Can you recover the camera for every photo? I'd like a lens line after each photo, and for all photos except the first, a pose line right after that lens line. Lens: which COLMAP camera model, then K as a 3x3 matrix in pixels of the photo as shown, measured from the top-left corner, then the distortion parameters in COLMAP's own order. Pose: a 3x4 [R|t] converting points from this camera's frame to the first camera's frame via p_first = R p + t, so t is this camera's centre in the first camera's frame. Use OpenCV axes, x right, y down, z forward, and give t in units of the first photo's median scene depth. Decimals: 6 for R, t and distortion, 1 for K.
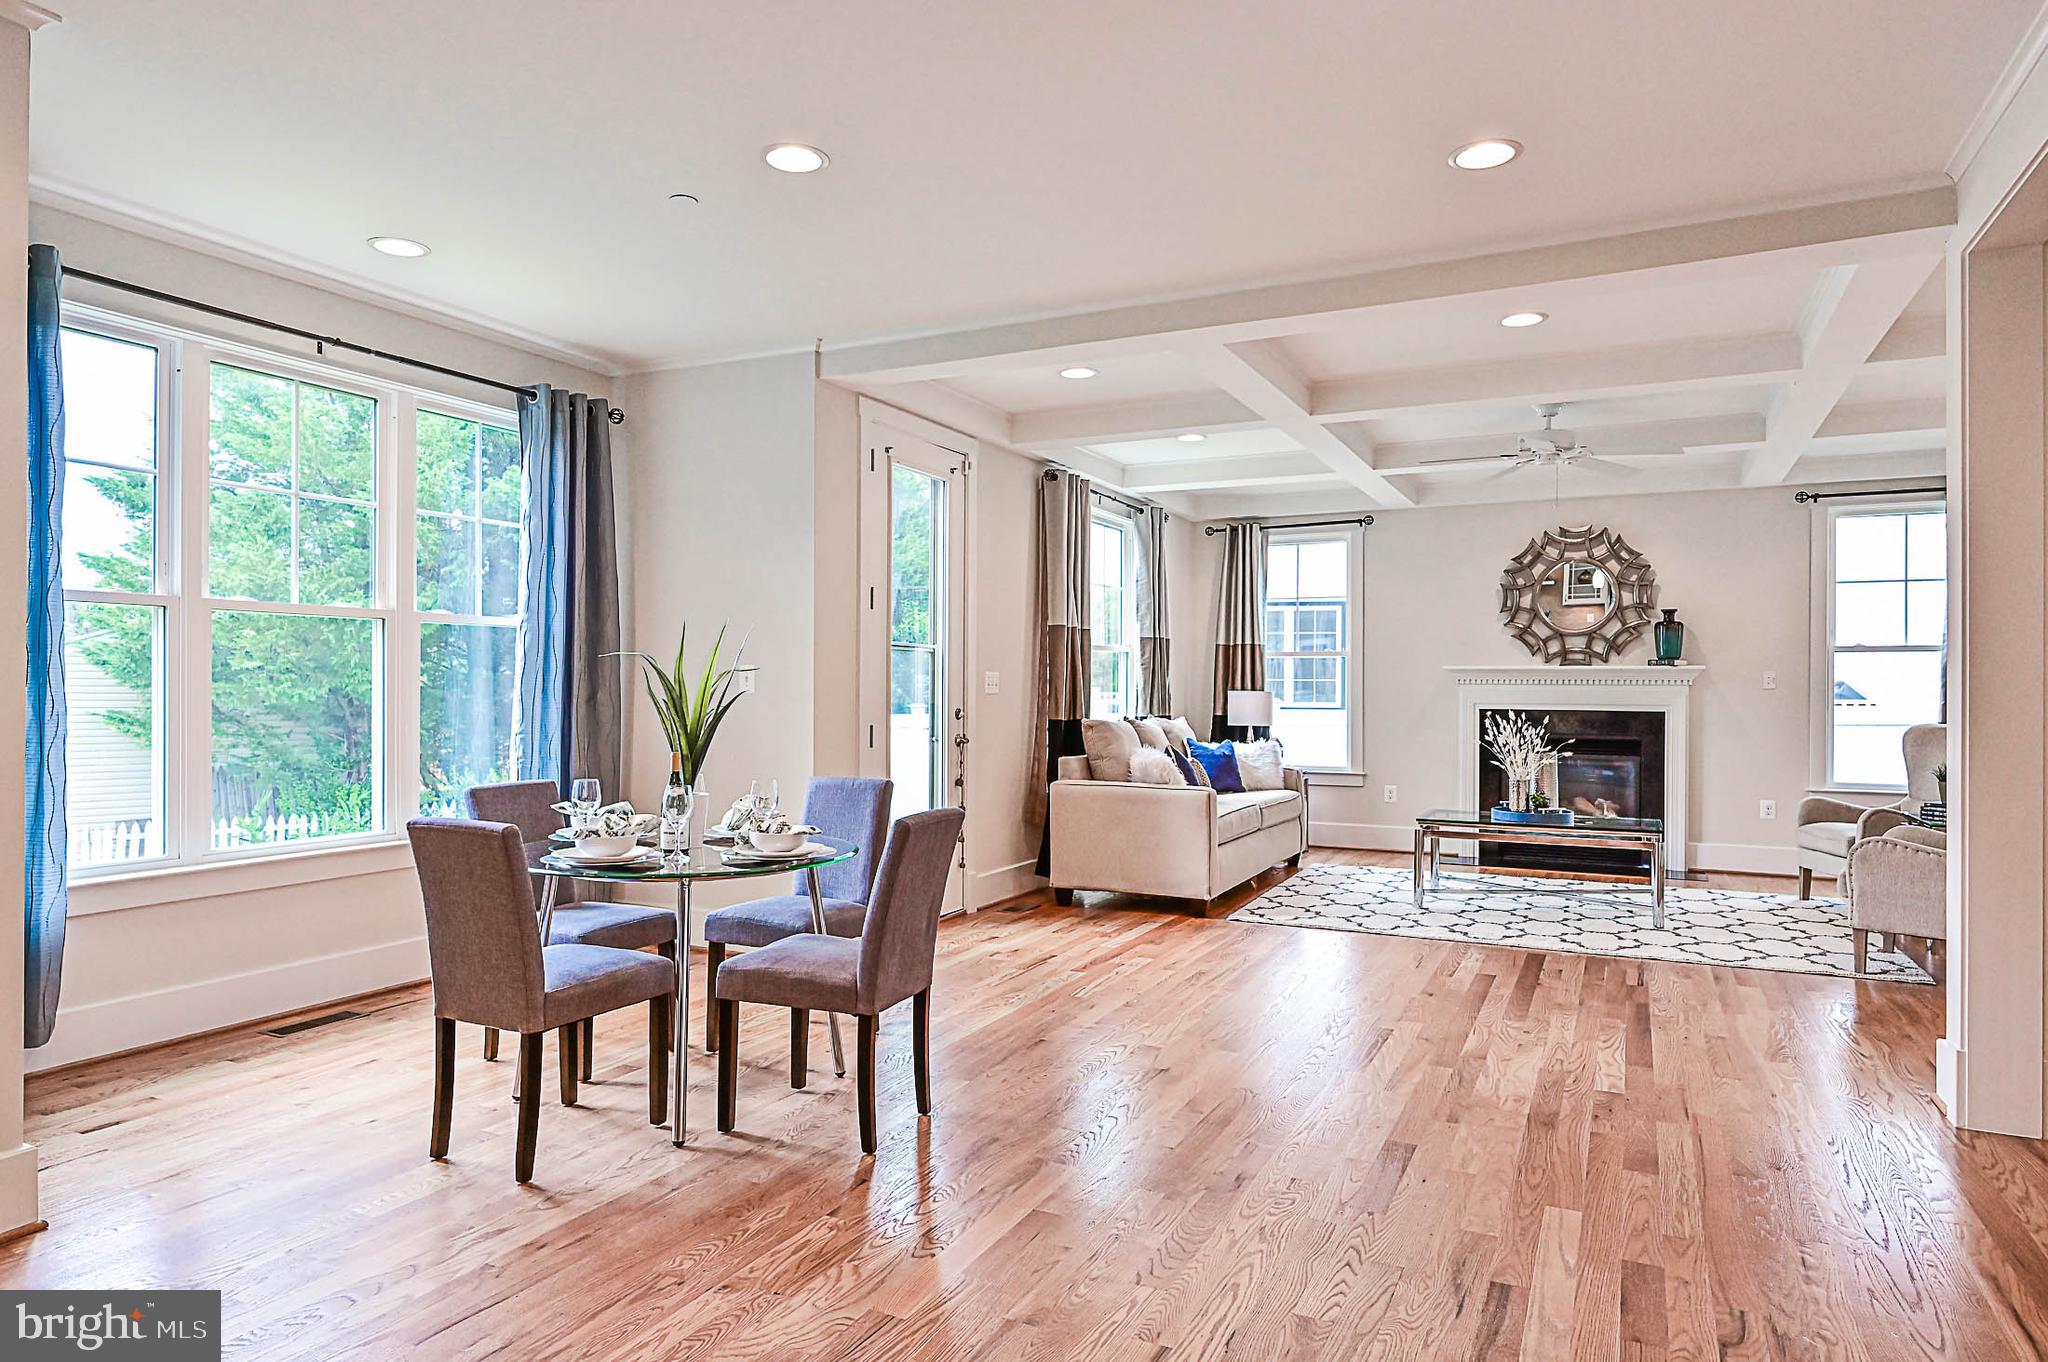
lens RADIAL K [[1221.1, 0, 1023.9], [0, 1221.1, 689.9], [0, 0, 1]] dist [0.014452, -0.006507]
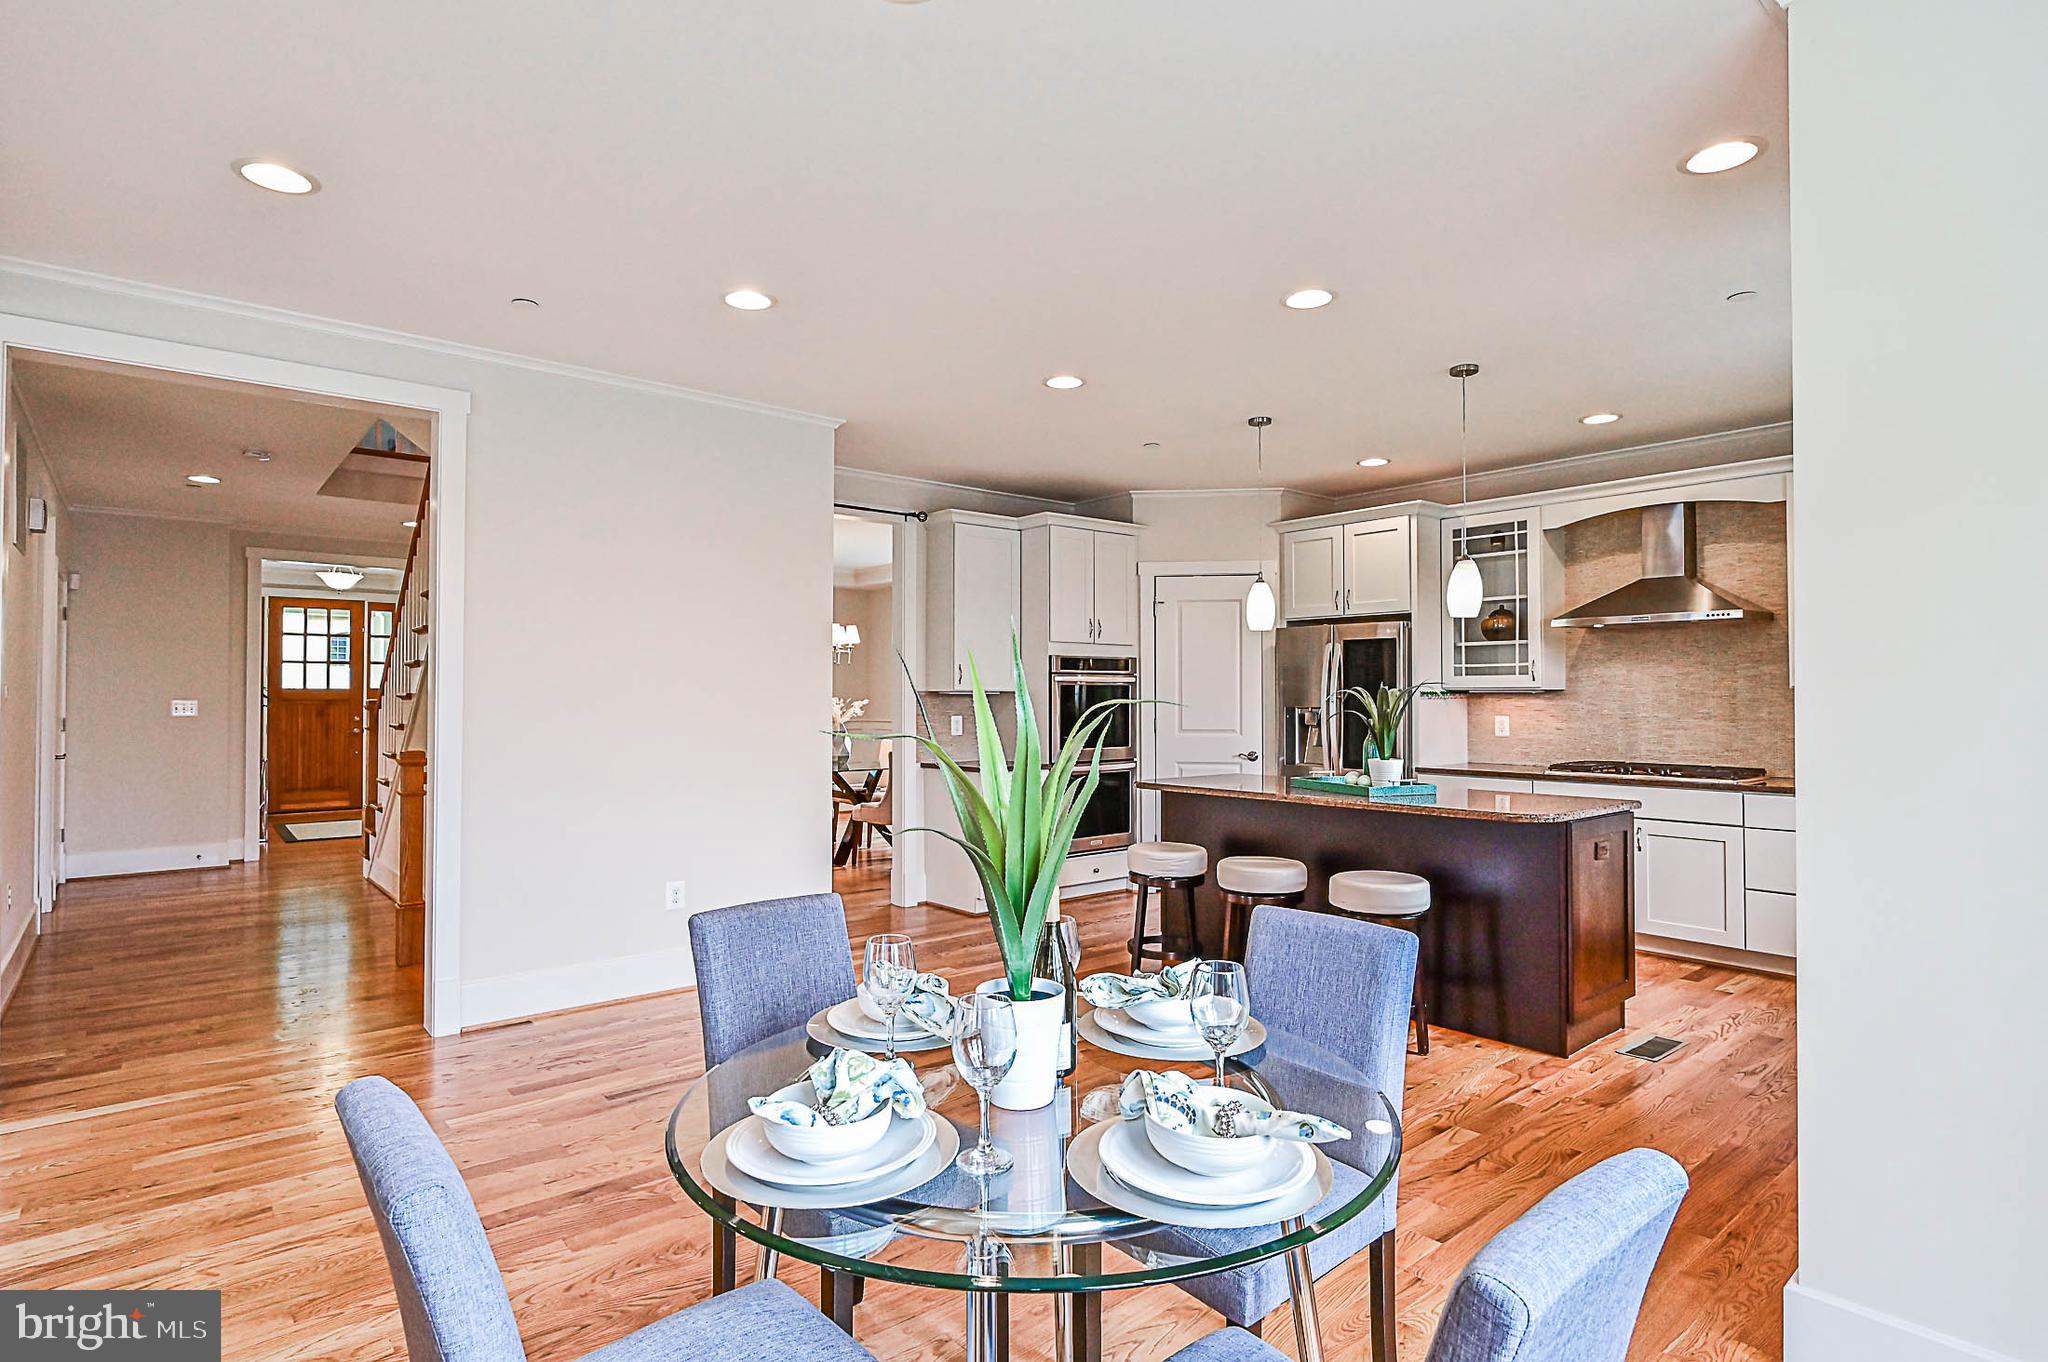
lens RADIAL K [[1068.9, 0, 1024.7], [0, 1068.9, 671.2], [0, 0, 1]] dist [-0.006495, 0.004621]
pose [[-0.918047, 0.006605, 0.396416, -0.205262], [-0.001983, 0.999772, -0.021248, -0.013903], [-0.396466, -0.020293, -0.917825, 0.639093]]
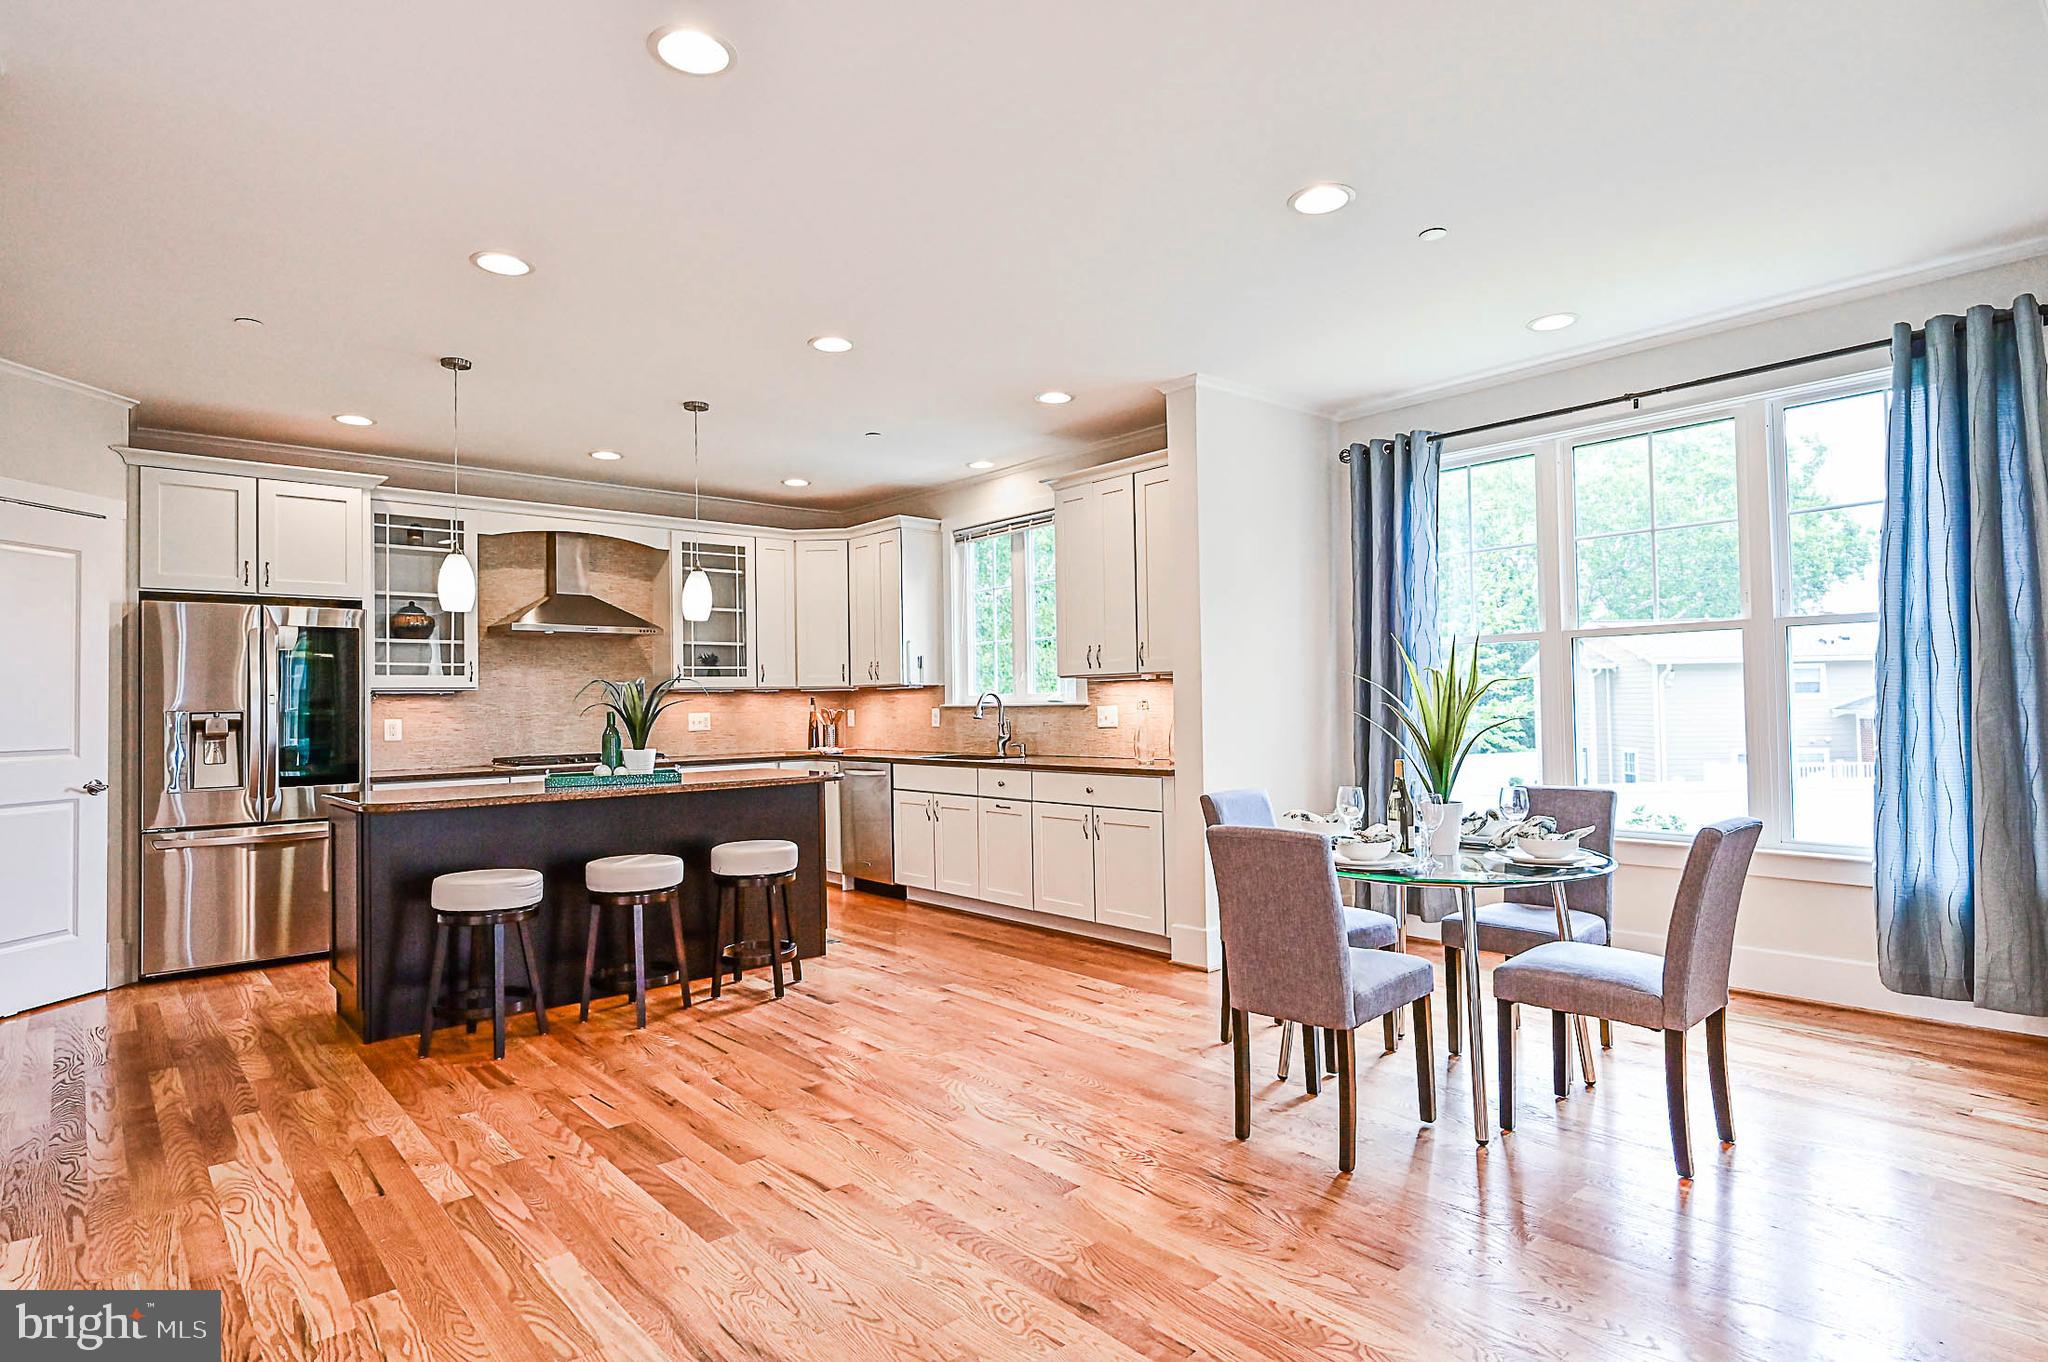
lens RADIAL K [[1068.9, 0, 1008.8], [0, 1068.9, 676.8], [0, 0, 1]] dist [-0.006495, 0.004621]
pose [[-0.380795, -0.021757, -0.924404, 0.318148], [0.013544, 0.999485, -0.029104, 0.000428], [0.924560, -0.023602, -0.380304, 0.456714]]
